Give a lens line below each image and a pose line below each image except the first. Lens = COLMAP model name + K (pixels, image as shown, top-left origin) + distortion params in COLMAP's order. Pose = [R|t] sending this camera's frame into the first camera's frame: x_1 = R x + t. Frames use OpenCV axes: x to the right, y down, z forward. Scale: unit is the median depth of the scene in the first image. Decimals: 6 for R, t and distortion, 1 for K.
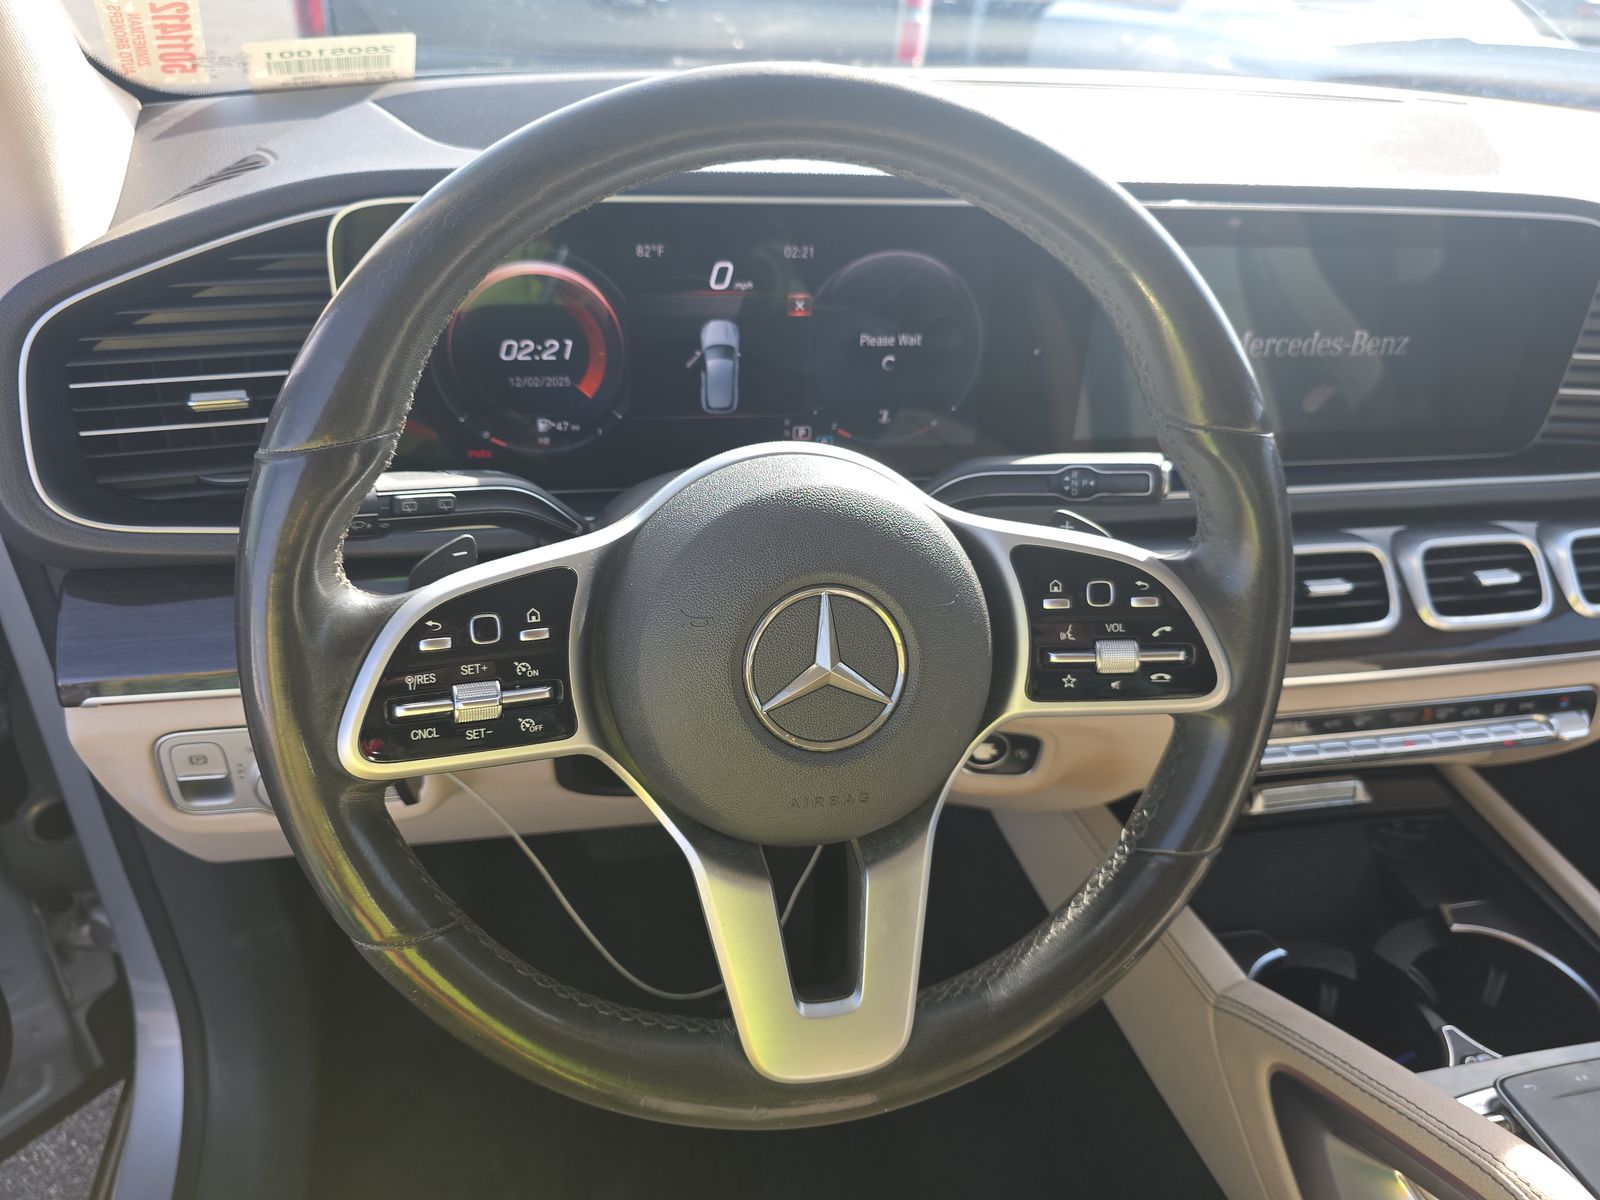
lens RADIAL K [[1047.6, 0, 800.0], [0, 1047.6, 600.0], [0, 0, 1]] dist [0.000042, -0.002064]
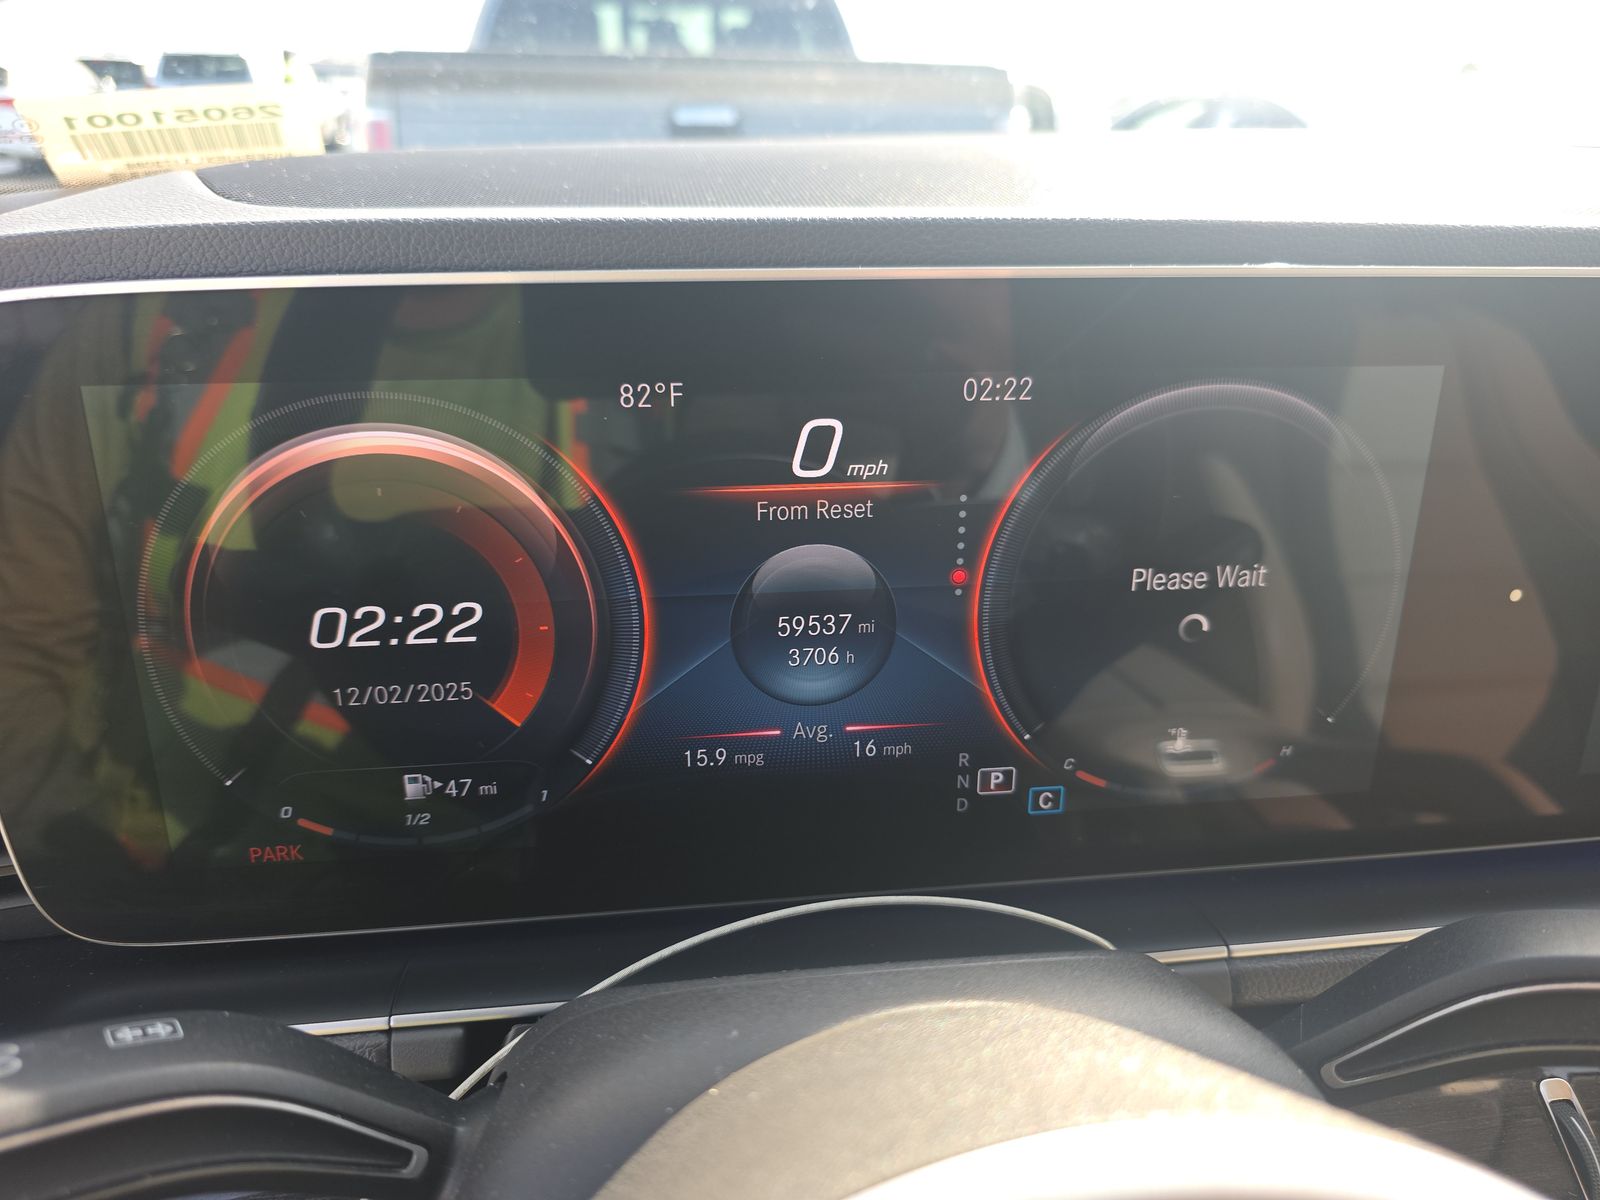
lens RADIAL K [[1047.6, 0, 800.0], [0, 1047.6, 600.0], [0, 0, 1]] dist [0.000042, -0.002064]
pose [[0.996514, -0.016622, -0.081747, -0.038624], [0.002996, 0.986446, -0.164061, -0.142104], [0.083366, 0.163244, 0.983057, 0.470233]]
